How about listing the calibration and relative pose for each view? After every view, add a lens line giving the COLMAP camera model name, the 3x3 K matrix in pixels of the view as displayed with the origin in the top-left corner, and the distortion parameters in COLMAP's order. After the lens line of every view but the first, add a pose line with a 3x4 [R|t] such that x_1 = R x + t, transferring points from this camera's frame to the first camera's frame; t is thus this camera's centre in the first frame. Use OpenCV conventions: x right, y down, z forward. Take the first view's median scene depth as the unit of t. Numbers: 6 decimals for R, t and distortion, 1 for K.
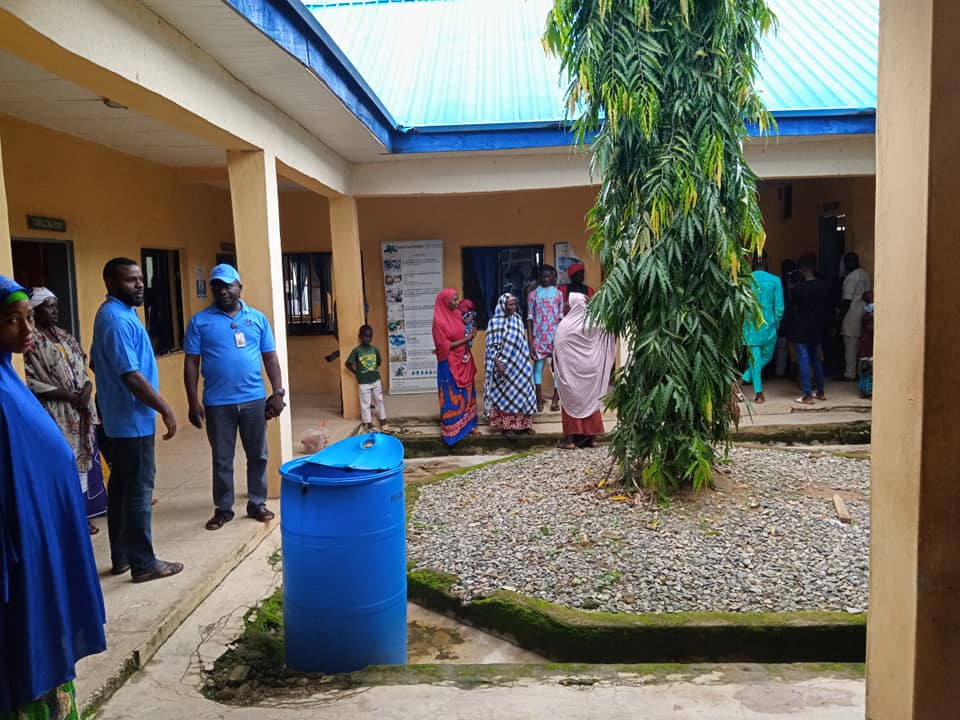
lens RADIAL K [[737.5, 0, 480.0], [0, 737.5, 360.0], [0, 0, 1]] dist [-0.159535, 0.000044]
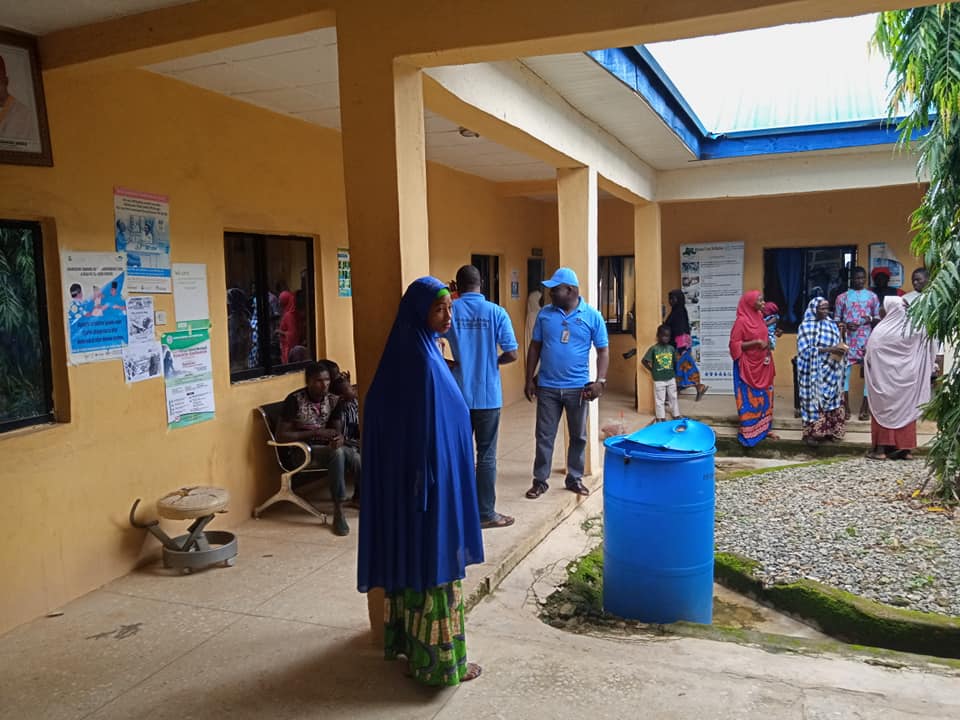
lens RADIAL K [[721.9, 0, 476.8], [0, 721.9, 347.5], [0, 0, 1]] dist [-0.000156, -0.050474]
pose [[0.923253, 0.041333, -0.381963, -0.019794], [-0.047319, 0.998860, -0.006286, 0.008756], [0.381268, 0.023878, 0.924156, -0.118213]]
